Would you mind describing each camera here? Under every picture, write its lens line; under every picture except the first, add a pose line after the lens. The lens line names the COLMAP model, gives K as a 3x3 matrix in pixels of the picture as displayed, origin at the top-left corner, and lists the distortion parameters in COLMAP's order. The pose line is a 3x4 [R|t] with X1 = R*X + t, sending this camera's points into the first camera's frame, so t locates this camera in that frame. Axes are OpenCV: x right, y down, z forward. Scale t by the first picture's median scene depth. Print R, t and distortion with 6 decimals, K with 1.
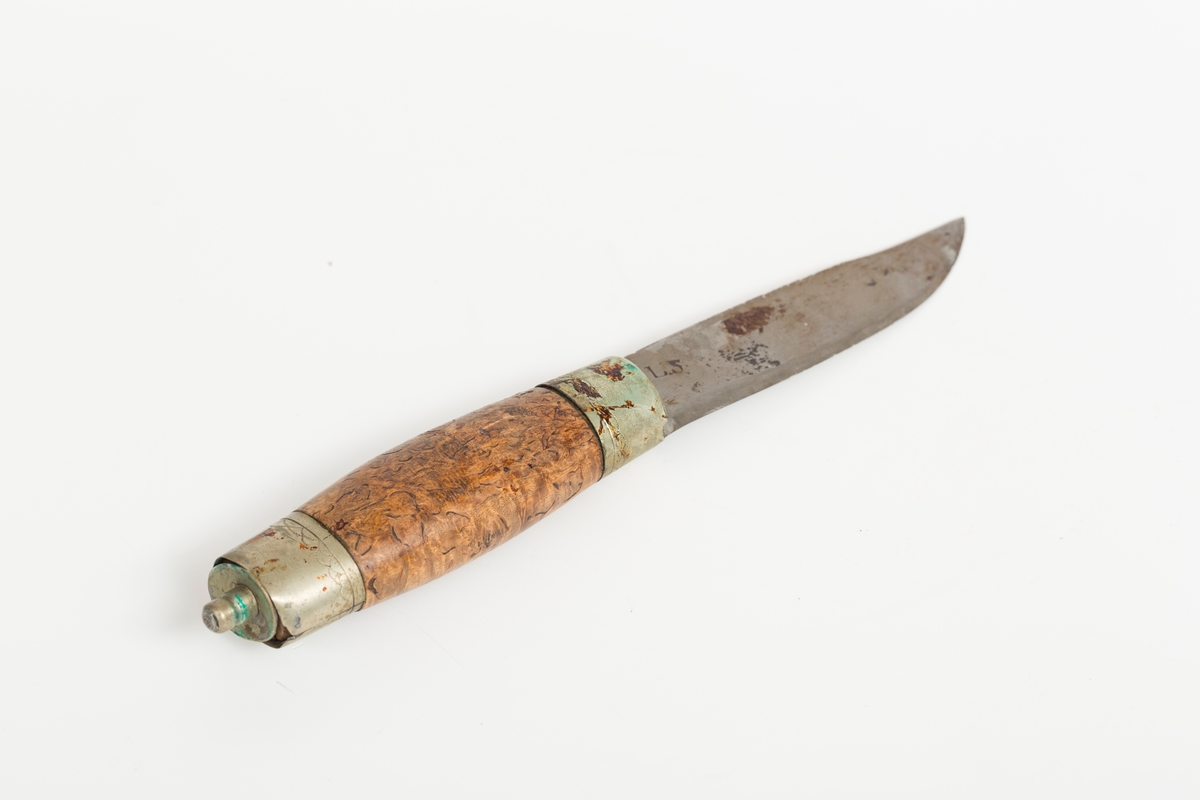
lens RADIAL K [[3699.6, 0, 600.0], [0, 3699.6, 400.0], [0, 0, 1]] dist [-0.008442, -0.915743]
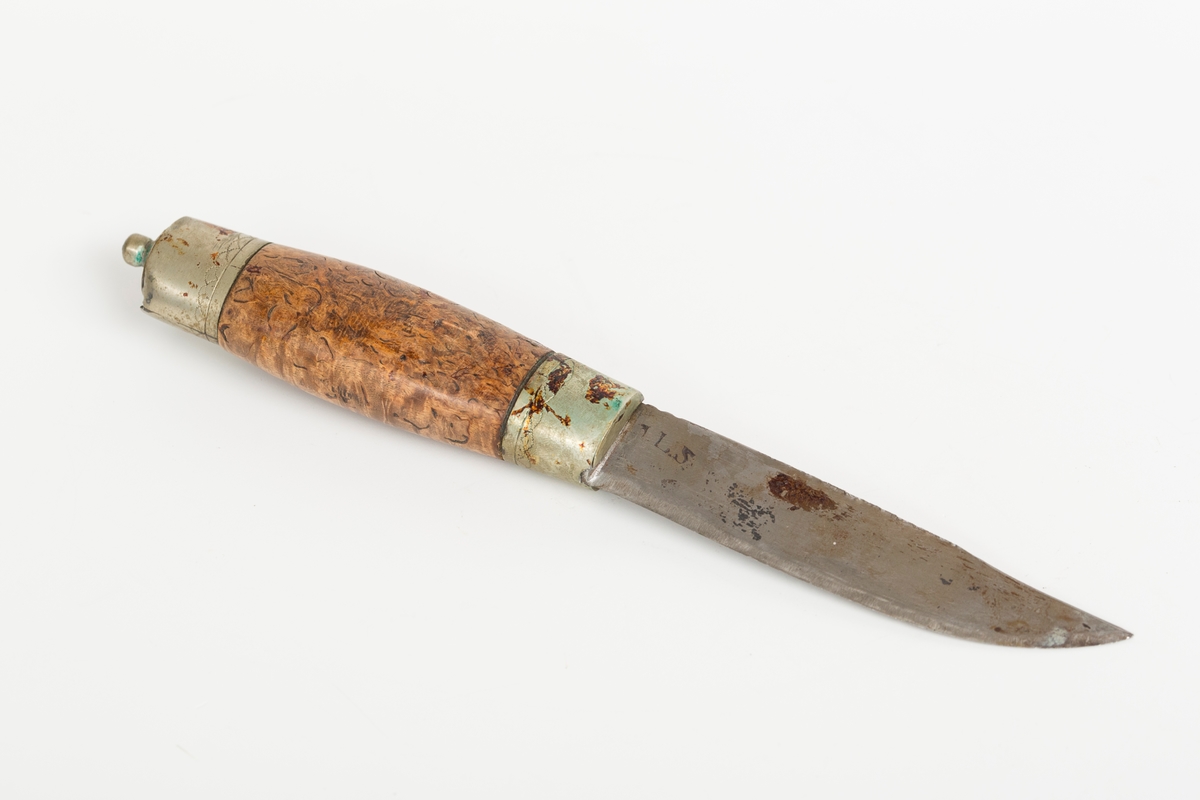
lens RADIAL K [[3699.6, 0, 600.0], [0, 3699.6, 400.0], [0, 0, 1]] dist [-0.008442, -0.915743]
pose [[0.363038, 0.618029, -0.697312, 0.675862], [-0.612708, 0.722157, 0.321058, -0.315731], [0.701991, 0.310692, 0.640842, 0.432306]]
